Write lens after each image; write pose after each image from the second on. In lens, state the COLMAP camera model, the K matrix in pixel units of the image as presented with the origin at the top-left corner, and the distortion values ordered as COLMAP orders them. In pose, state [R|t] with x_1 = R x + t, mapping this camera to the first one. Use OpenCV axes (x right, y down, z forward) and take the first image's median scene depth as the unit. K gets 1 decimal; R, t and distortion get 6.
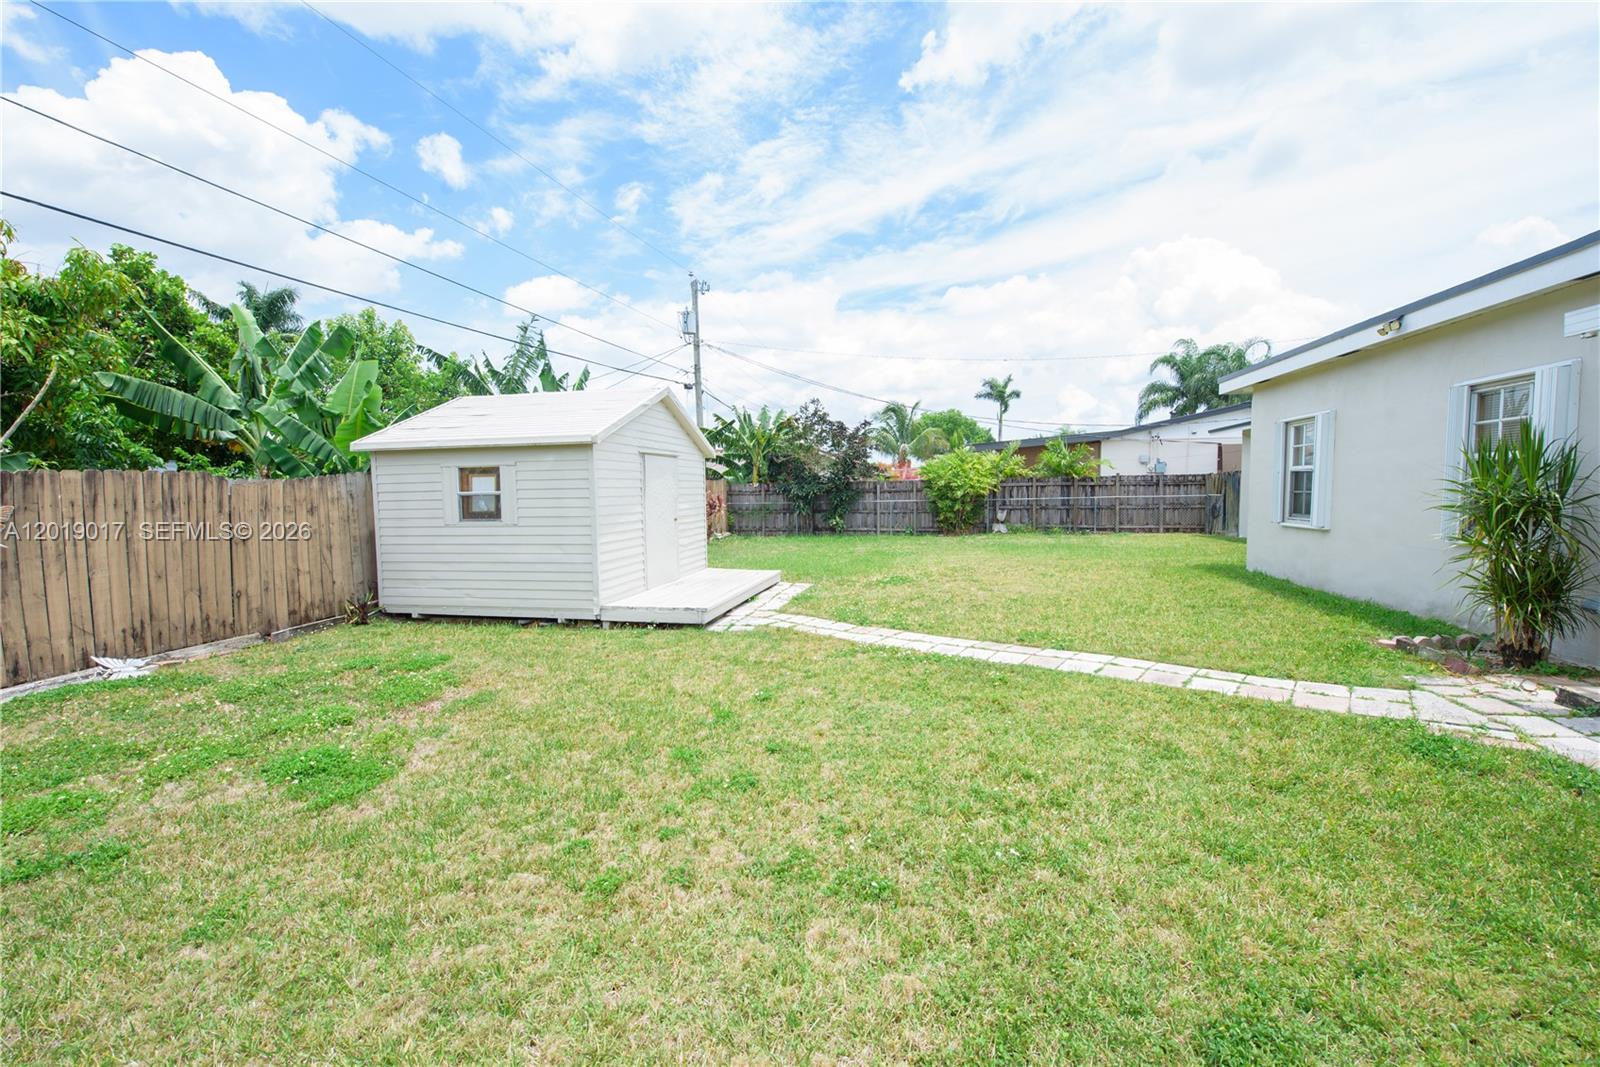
lens RADIAL K [[650.2, 0, 809.5], [0, 650.2, 521.8], [0, 0, 1]] dist [-0.016067, -0.001560]
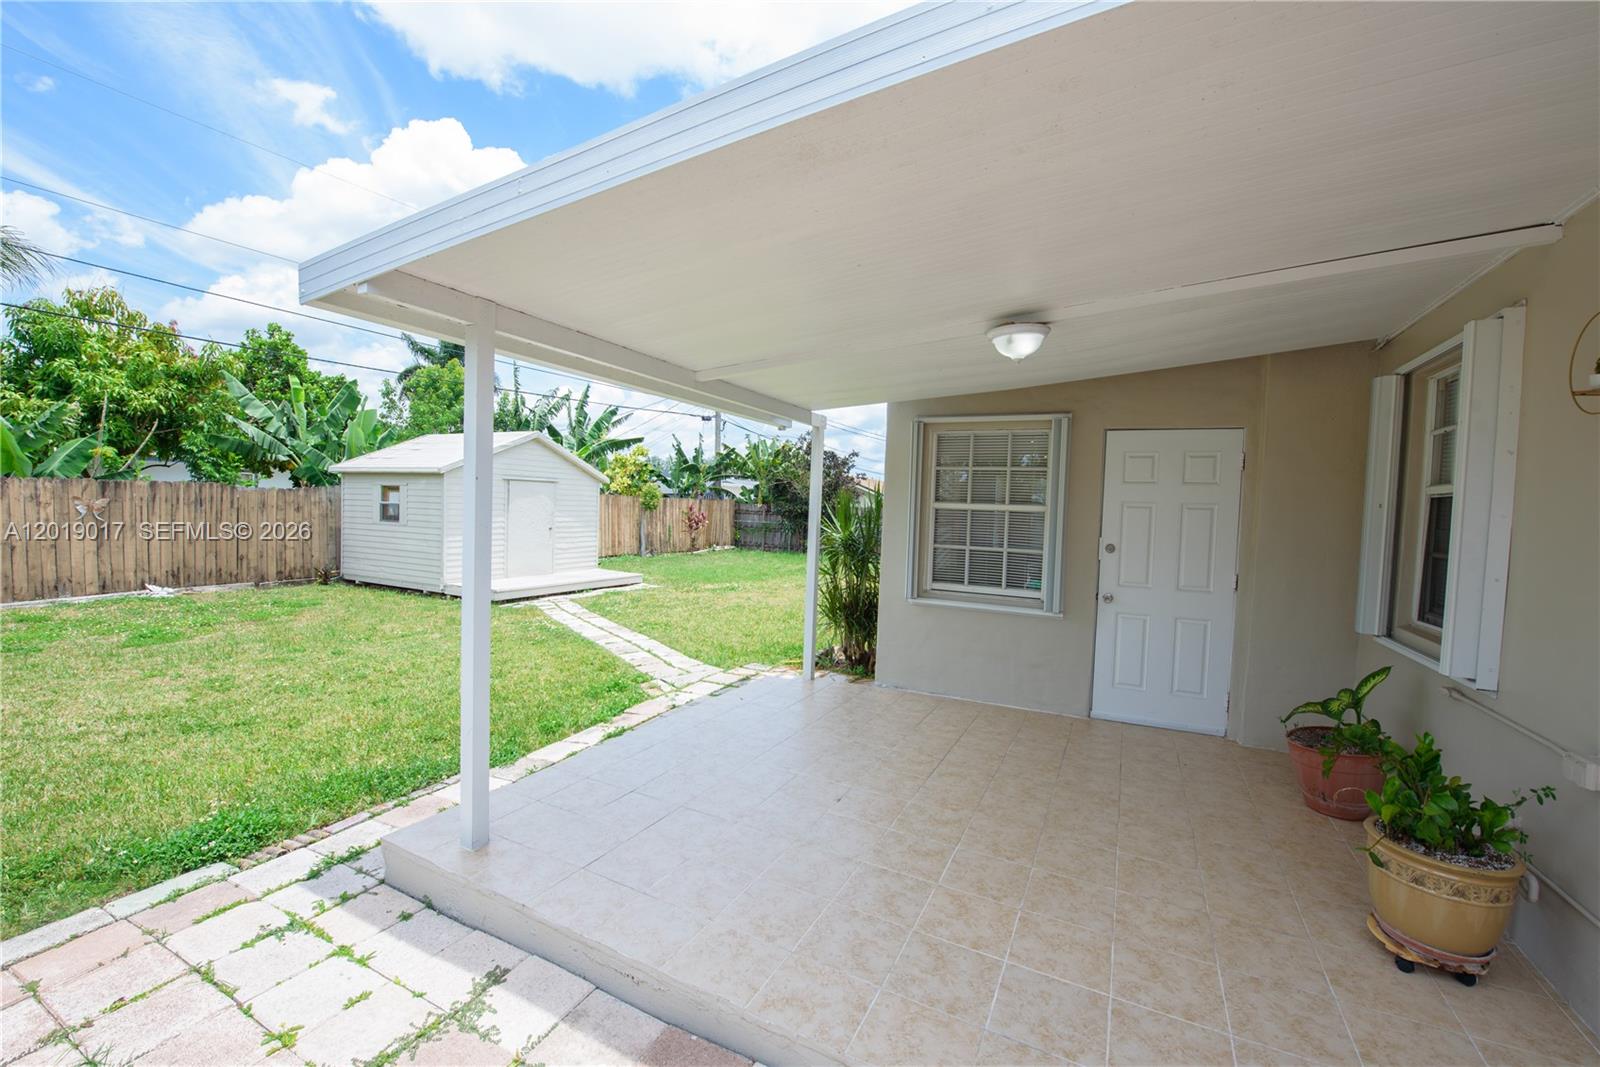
lens RADIAL K [[650.2, 0, 797.3], [0, 650.2, 539.2], [0, 0, 1]] dist [-0.016067, -0.001560]
pose [[0.967643, 0.059564, -0.245192, 0.751105], [-0.060100, 0.998178, 0.005302, -0.024374], [0.245061, 0.009606, 0.969460, -0.212087]]
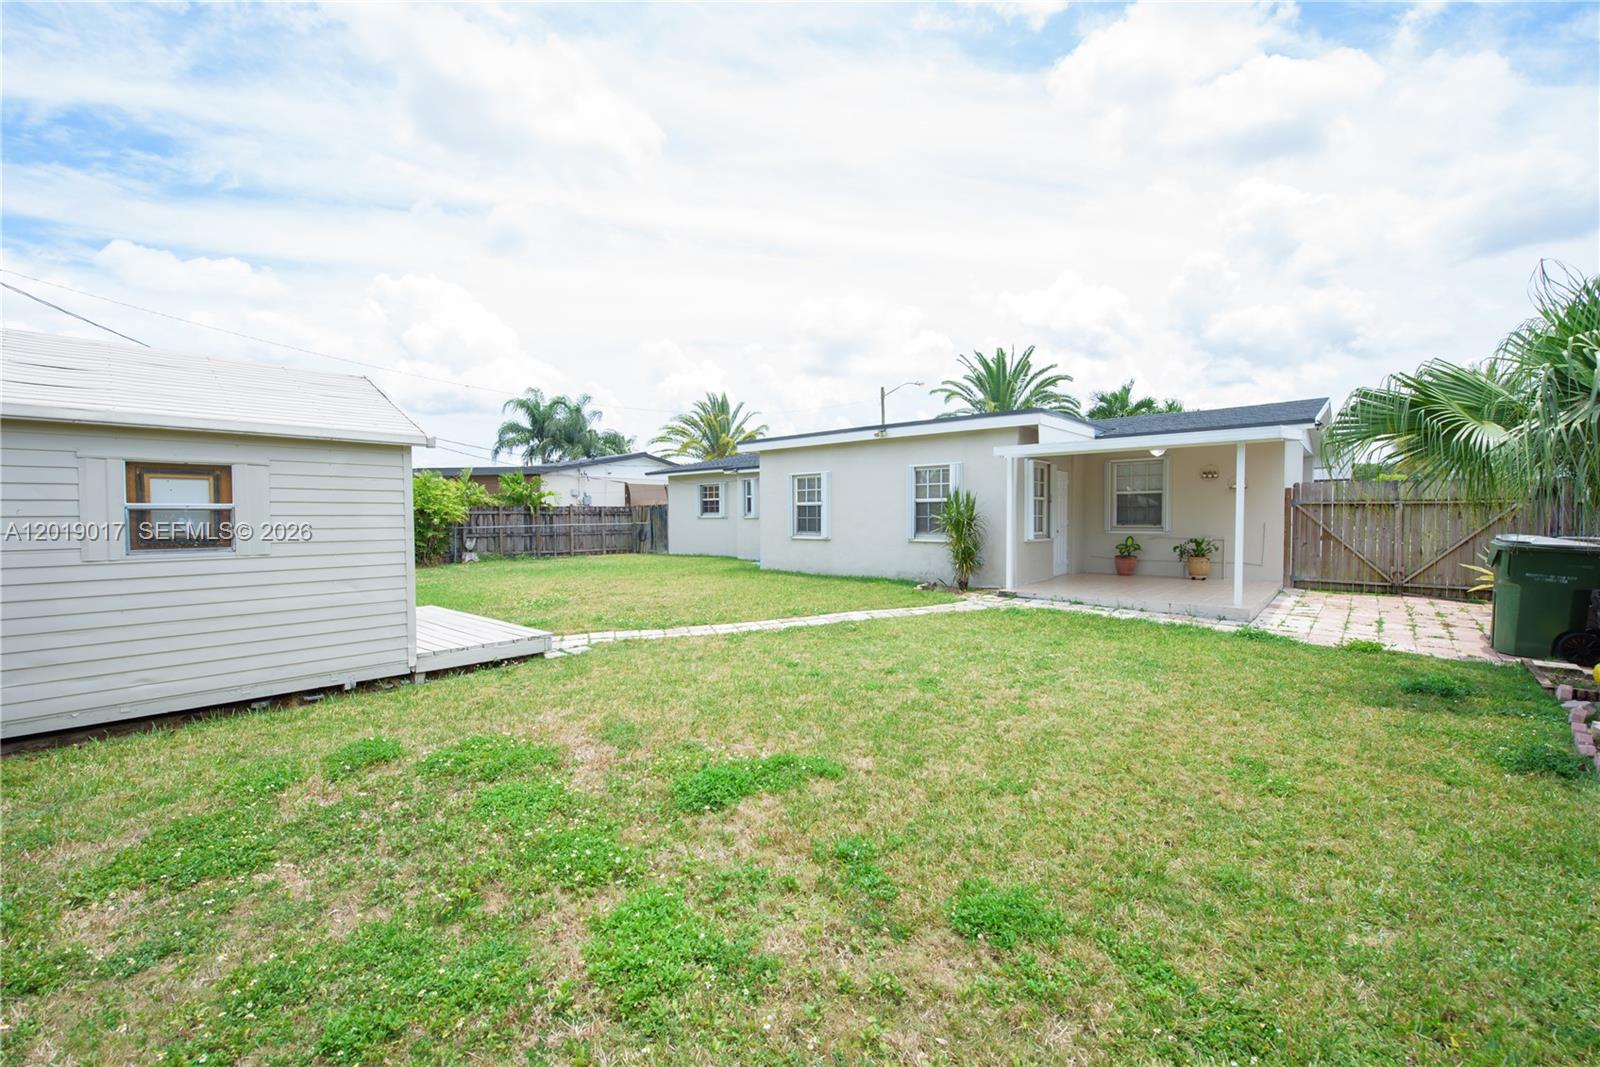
lens RADIAL K [[650.2, 0, 801.6], [0, 650.2, 498.0], [0, 0, 1]] dist [-0.016067, -0.001560]
pose [[0.490078, 0.036607, 0.870909, -0.723855], [0.040124, 0.997111, -0.064490, 0.010261], [-0.870754, 0.066549, 0.487194, 0.191786]]
